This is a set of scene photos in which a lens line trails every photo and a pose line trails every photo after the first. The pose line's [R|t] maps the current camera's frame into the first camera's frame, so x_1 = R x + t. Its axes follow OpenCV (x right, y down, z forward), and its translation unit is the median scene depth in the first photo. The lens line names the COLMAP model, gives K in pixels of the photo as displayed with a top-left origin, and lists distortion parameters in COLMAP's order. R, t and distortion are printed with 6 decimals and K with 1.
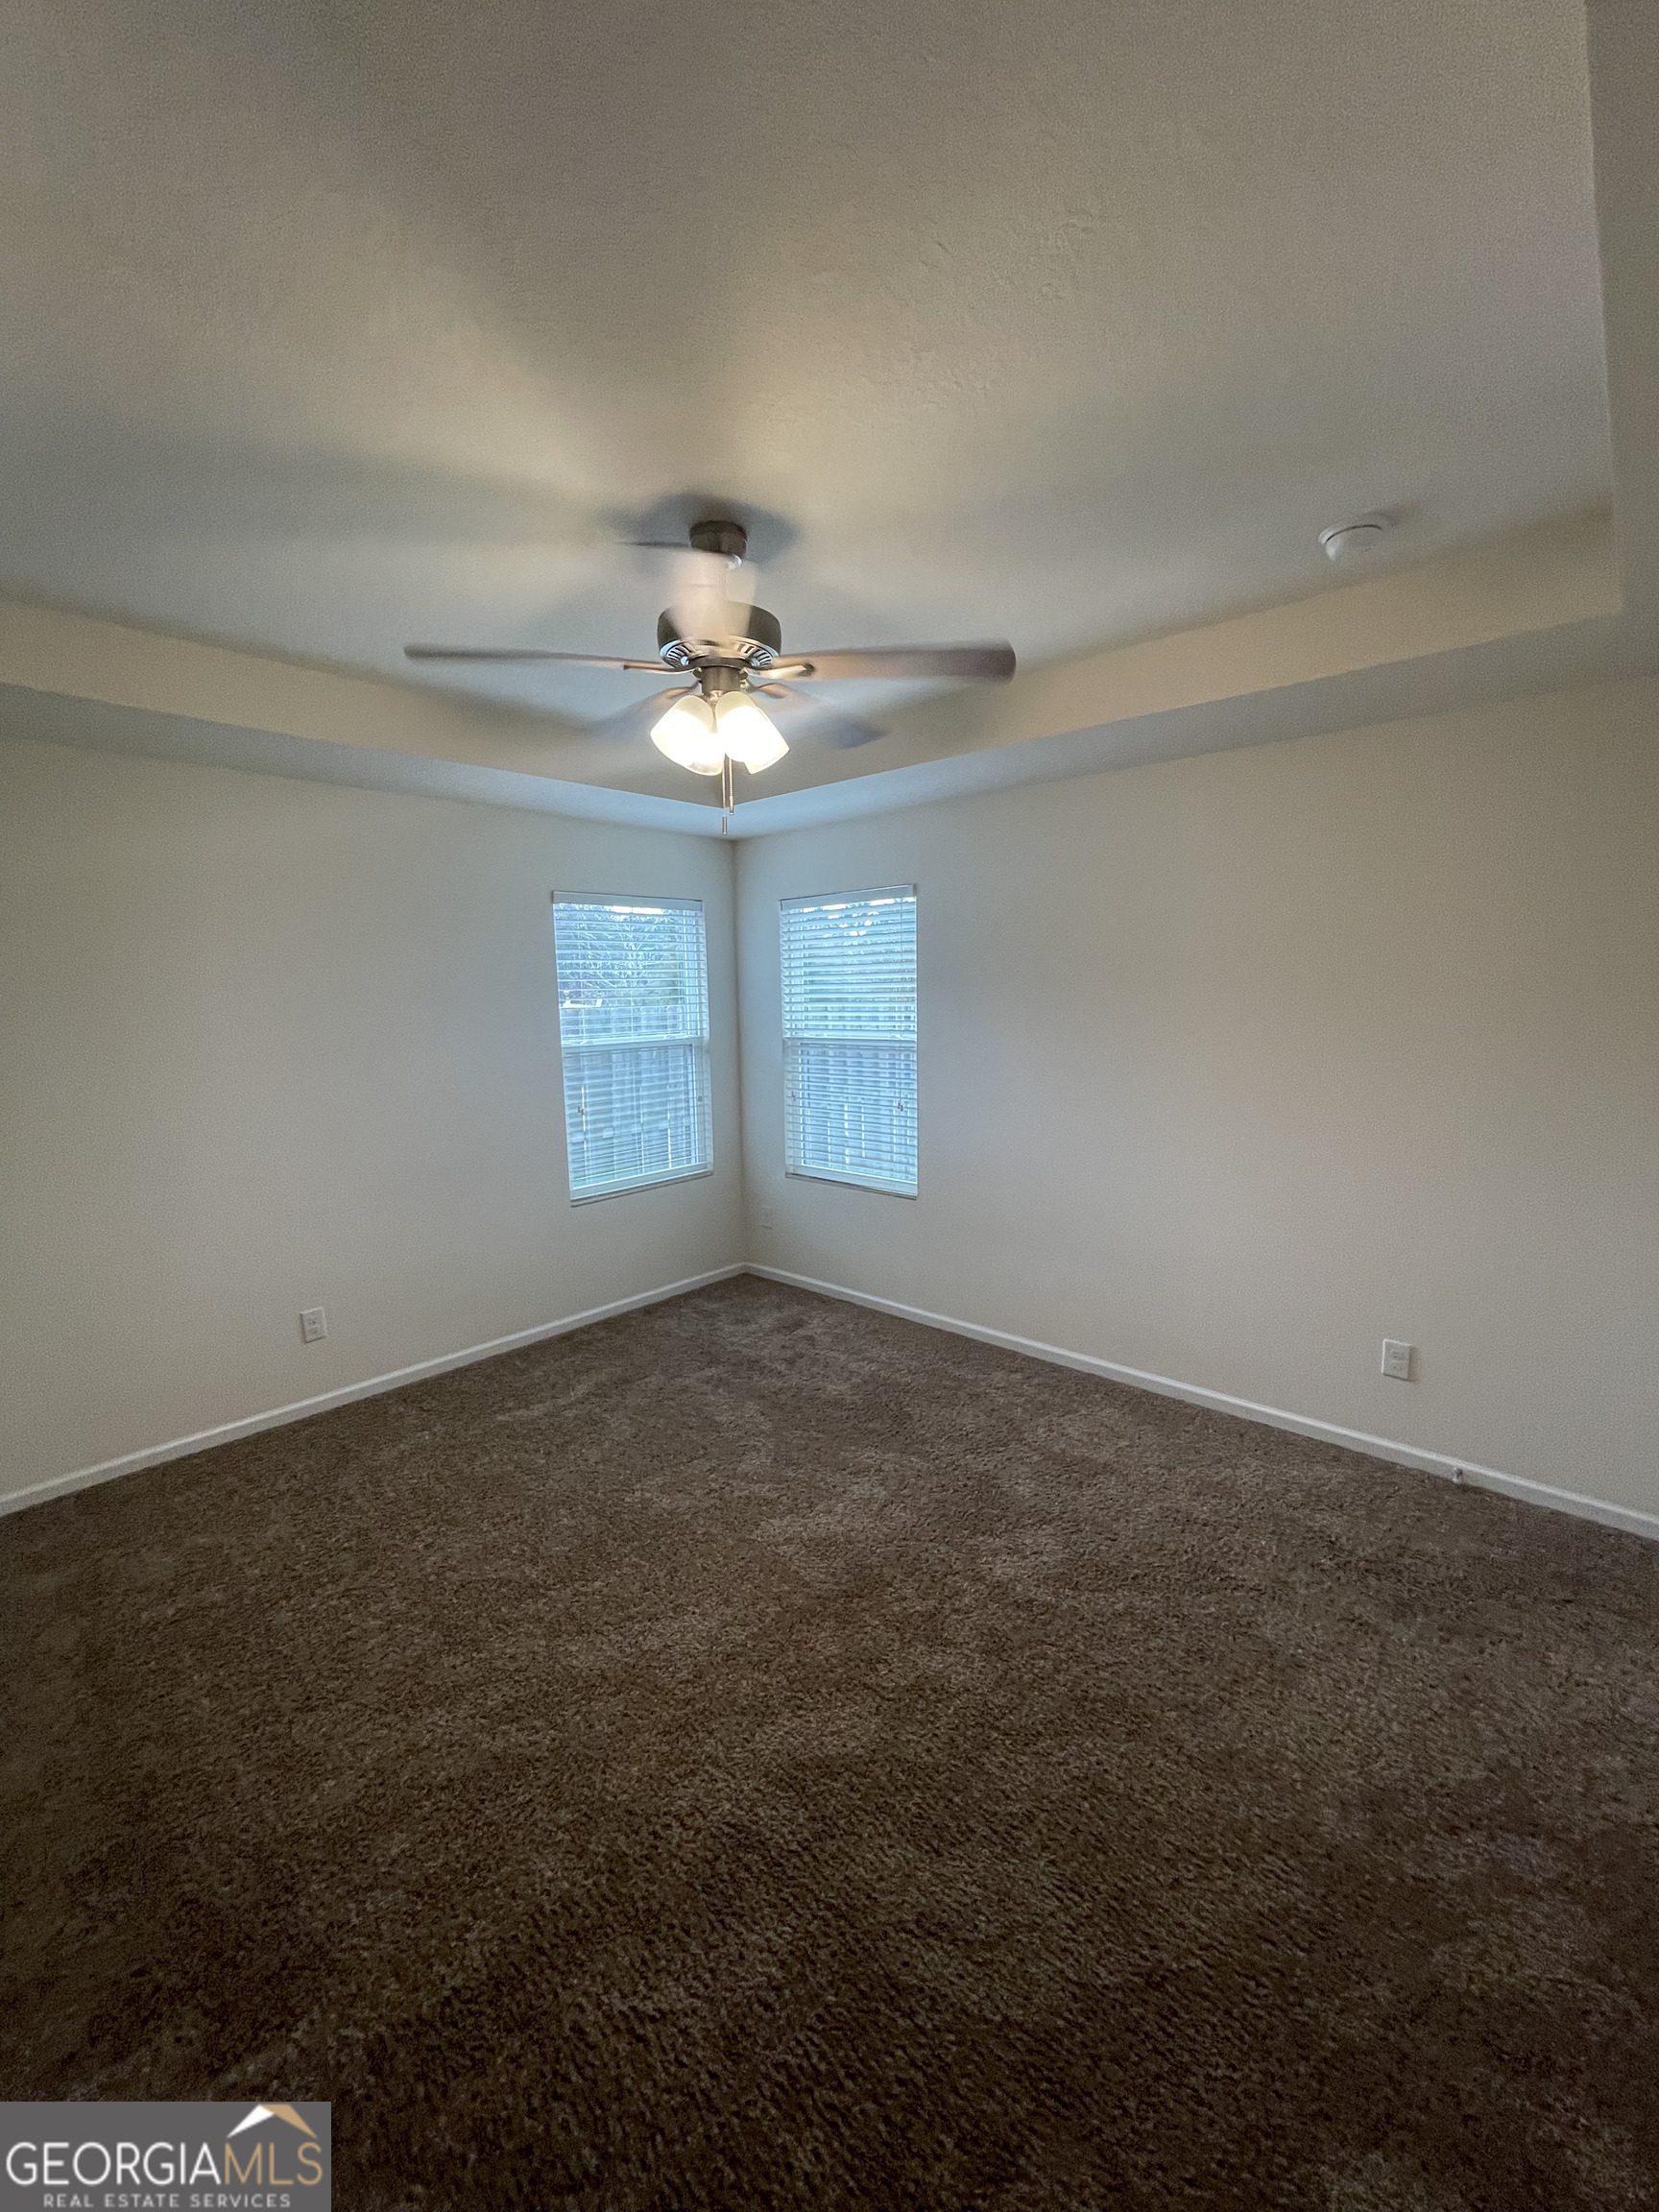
lens RADIAL K [[896.3, 0, 829.5], [0, 896.3, 1106.0], [0, 0, 1]] dist [-0.000007, -0.006859]
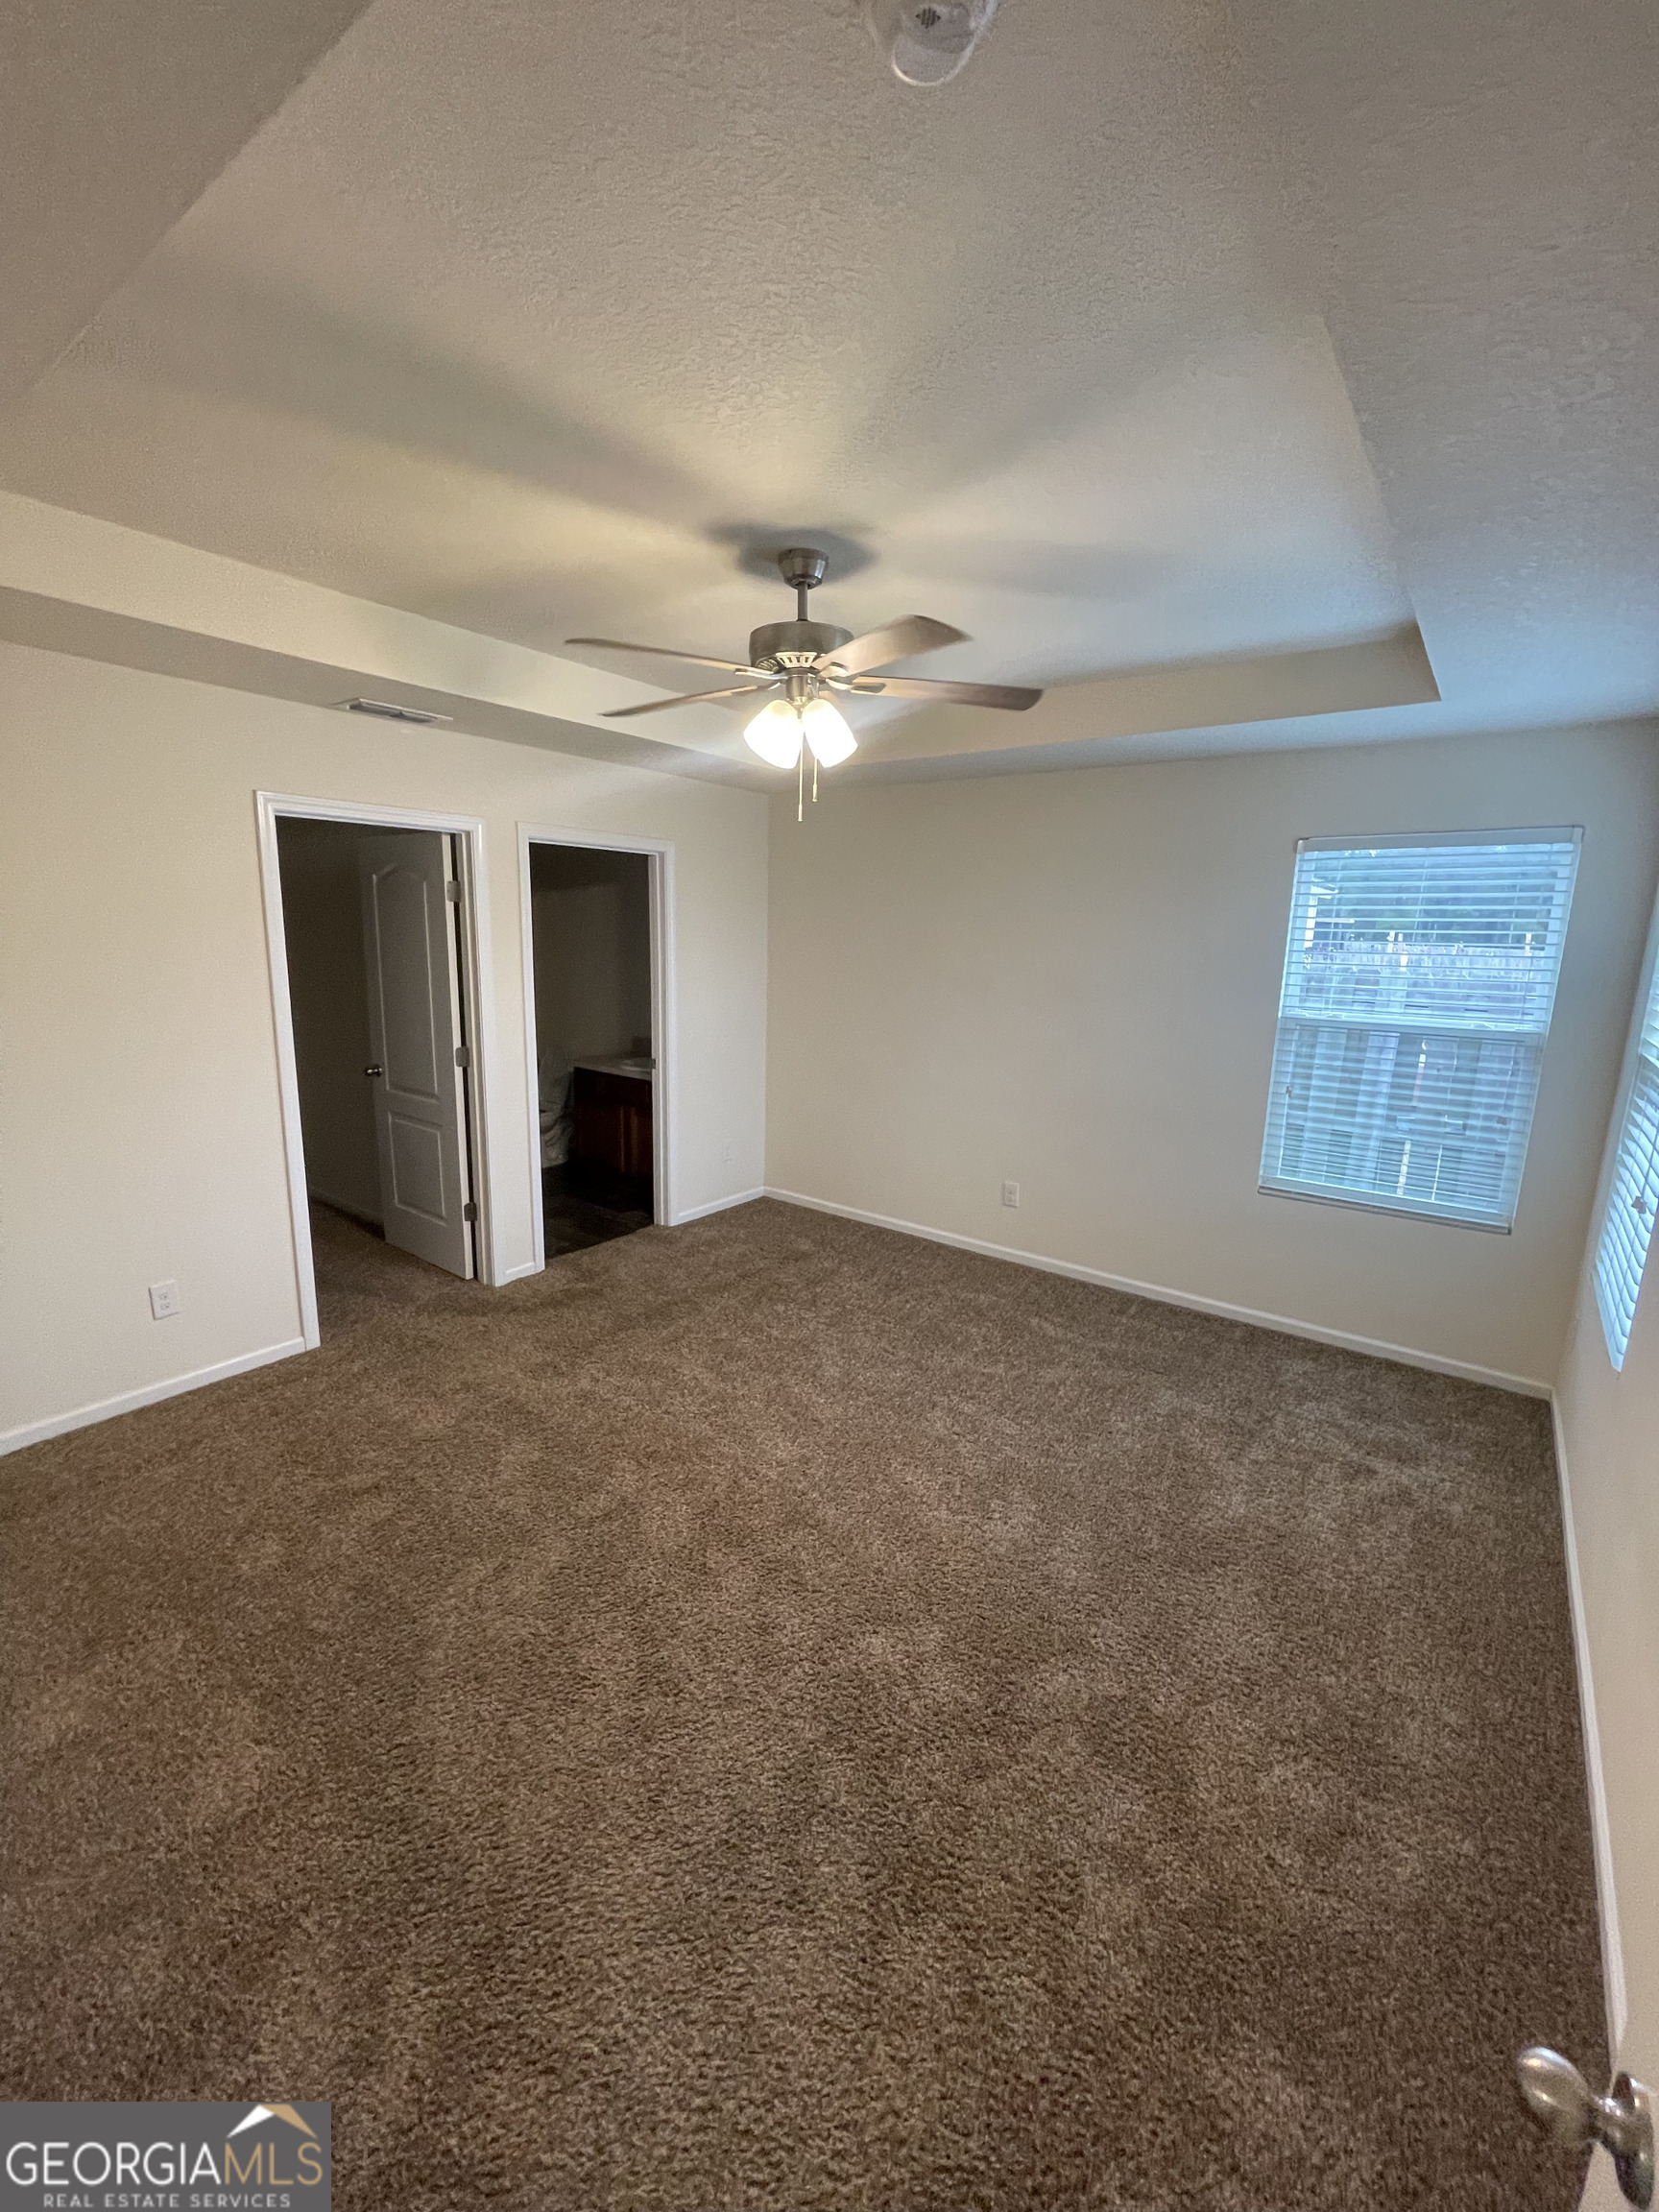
lens RADIAL K [[896.3, 0, 829.5], [0, 896.3, 1106.0], [0, 0, 1]] dist [-0.000007, -0.006859]
pose [[0.090377, 0.218306, -0.971686, 0.551821], [-0.151063, 0.967395, 0.203291, -0.092924], [0.984384, 0.128413, 0.120408, 0.472478]]
